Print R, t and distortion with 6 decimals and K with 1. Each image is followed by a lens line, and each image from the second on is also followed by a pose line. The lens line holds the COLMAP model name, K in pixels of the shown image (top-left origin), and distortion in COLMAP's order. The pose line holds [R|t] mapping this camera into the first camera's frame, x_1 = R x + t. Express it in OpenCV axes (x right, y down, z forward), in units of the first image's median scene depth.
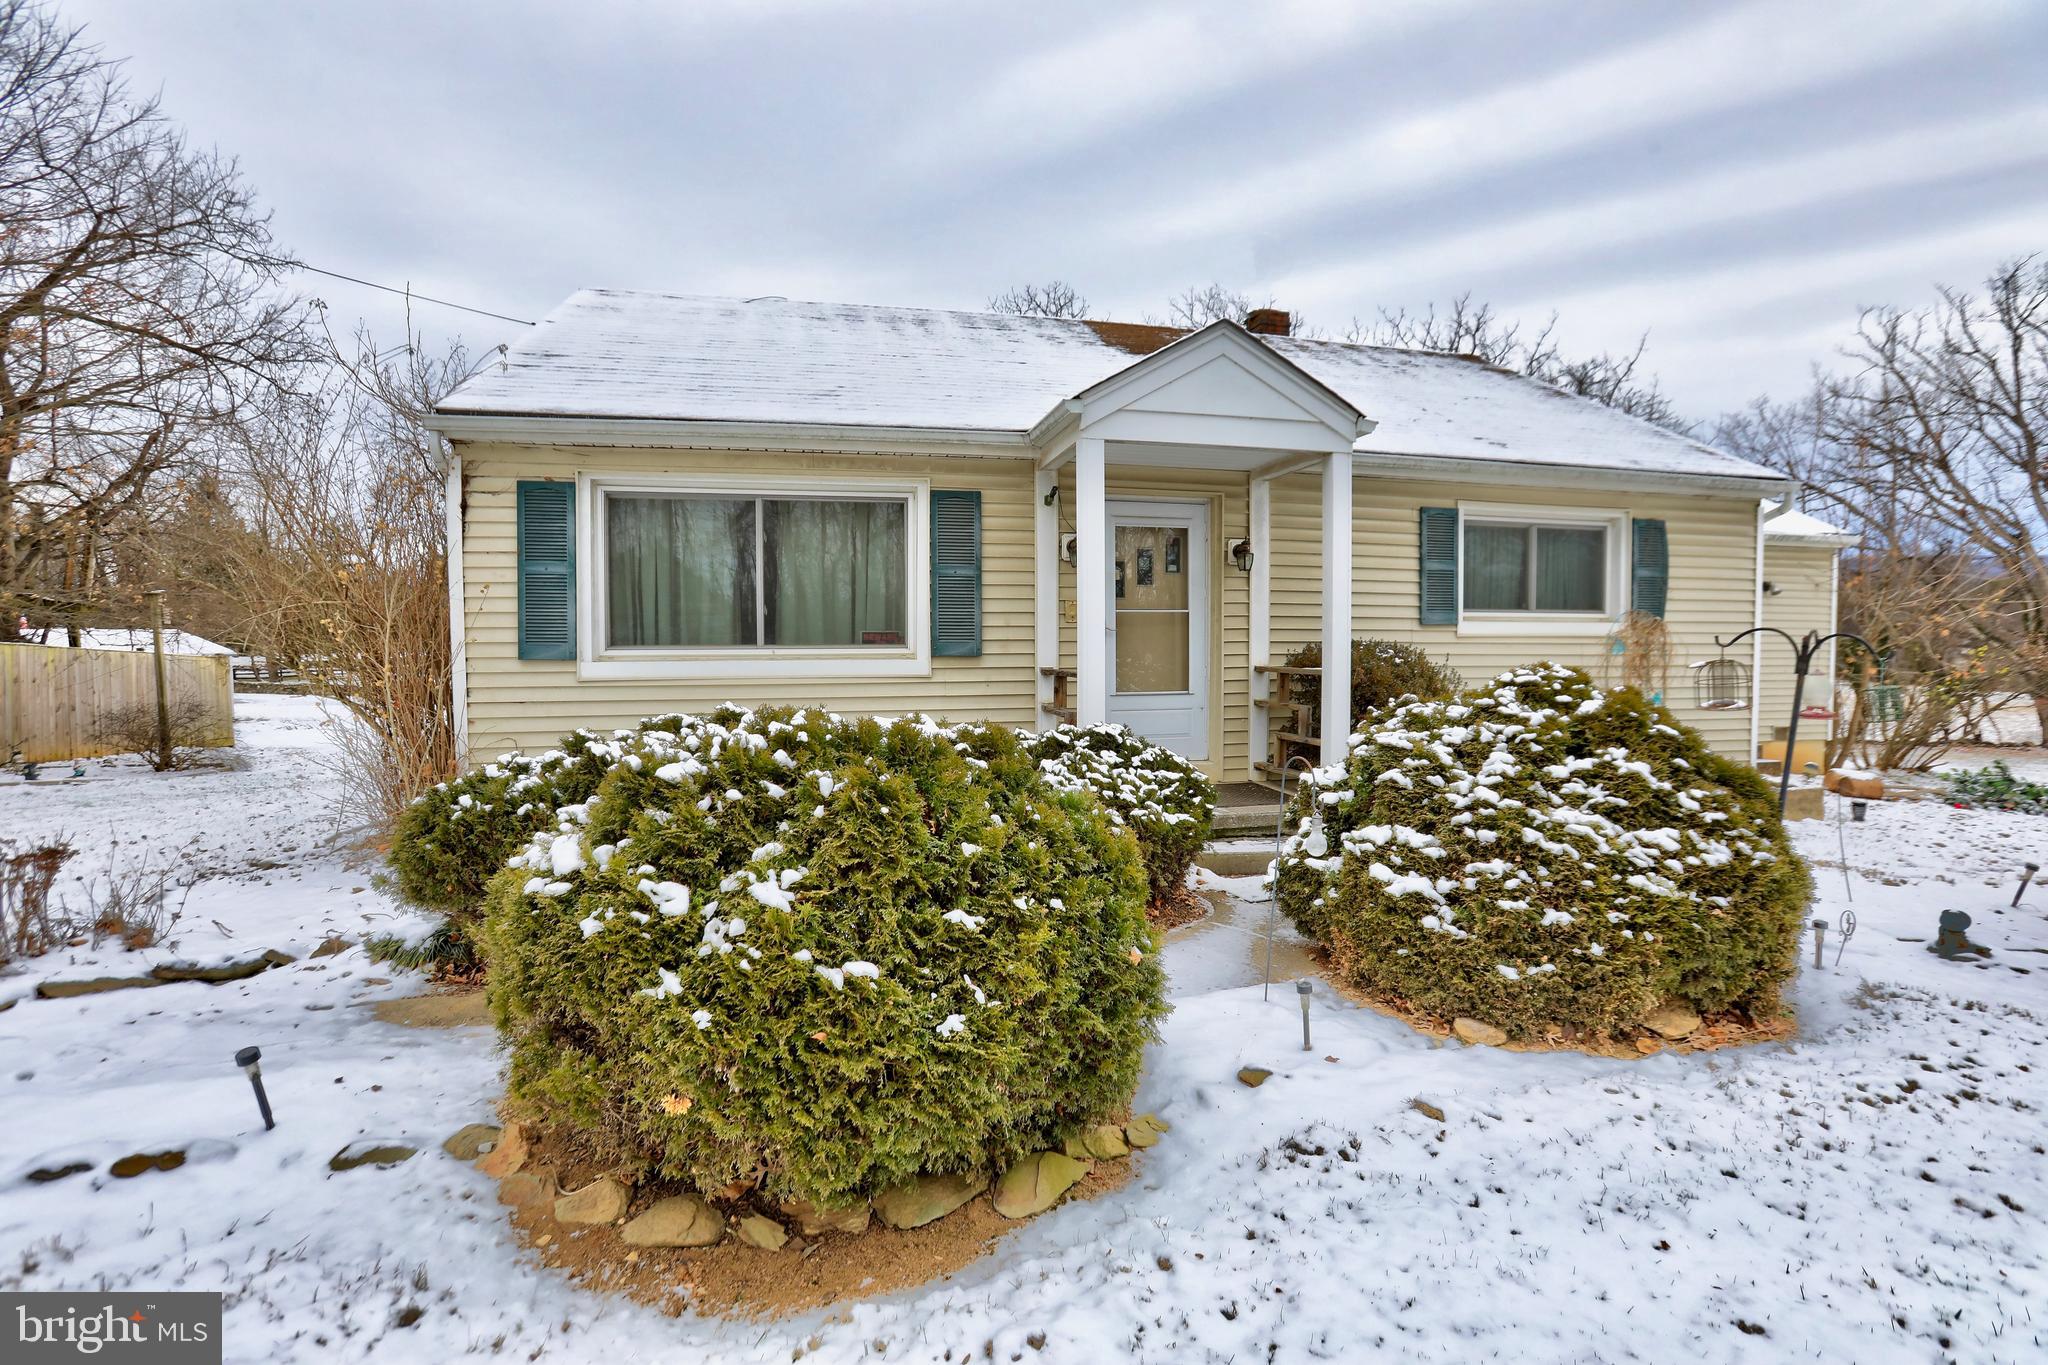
lens RADIAL K [[906.8, 0, 1068.9], [0, 906.8, 680.6], [0, 0, 1]] dist [-0.061366, 0.024220]
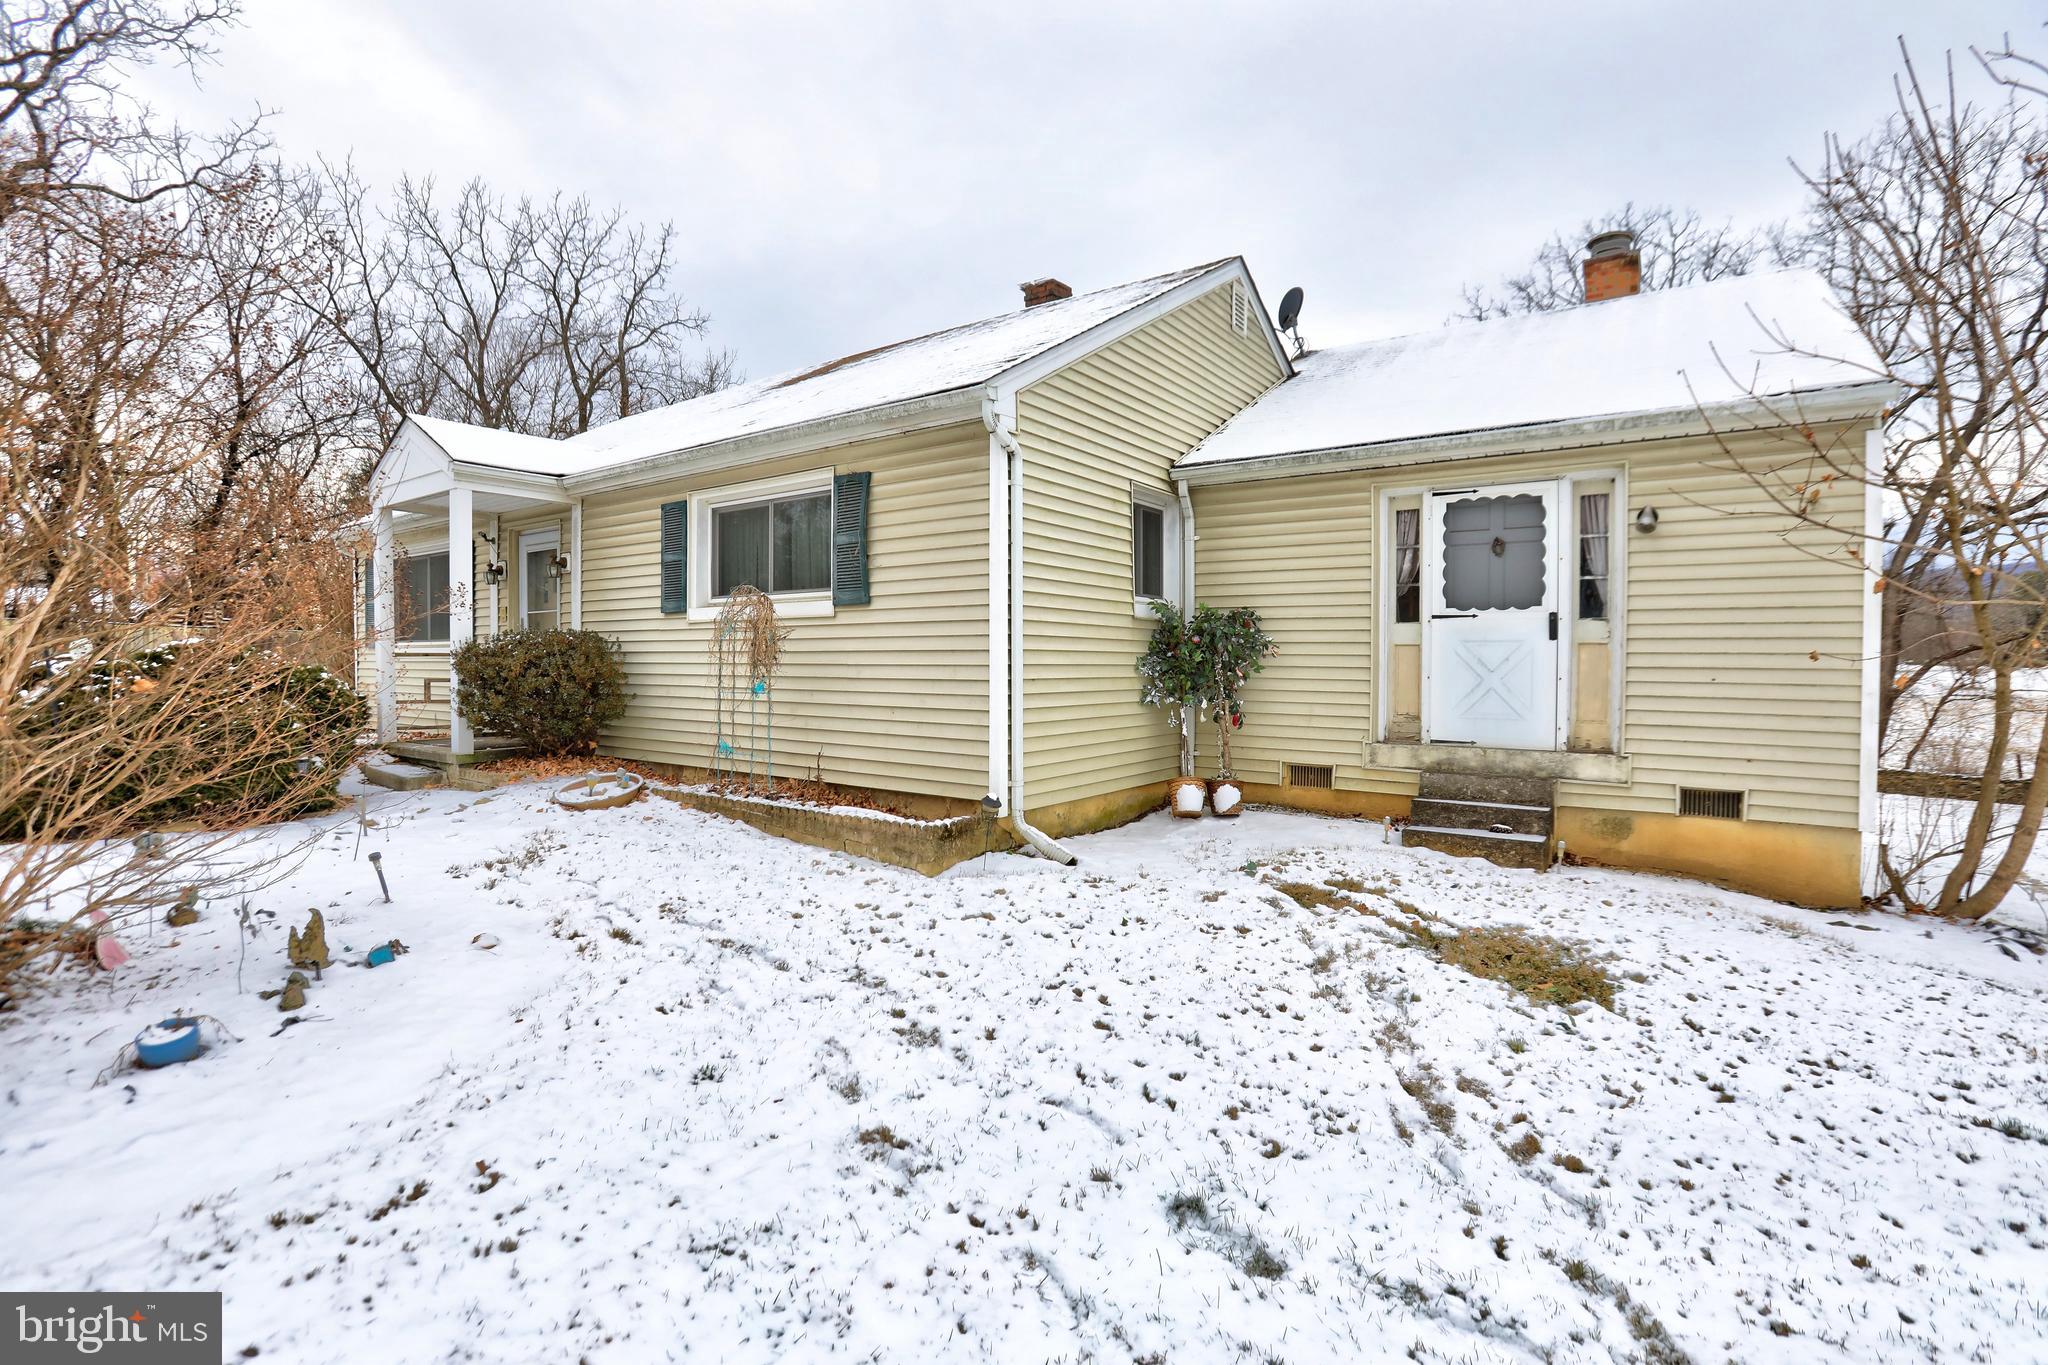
lens RADIAL K [[906.8, 0, 1068.9], [0, 906.8, 680.6], [0, 0, 1]] dist [-0.061366, 0.024220]
pose [[0.704293, 0.013746, -0.709777, 1.743650], [-0.027114, 0.999604, -0.007545, 0.014280], [0.709392, 0.024559, 0.704386, 0.696226]]
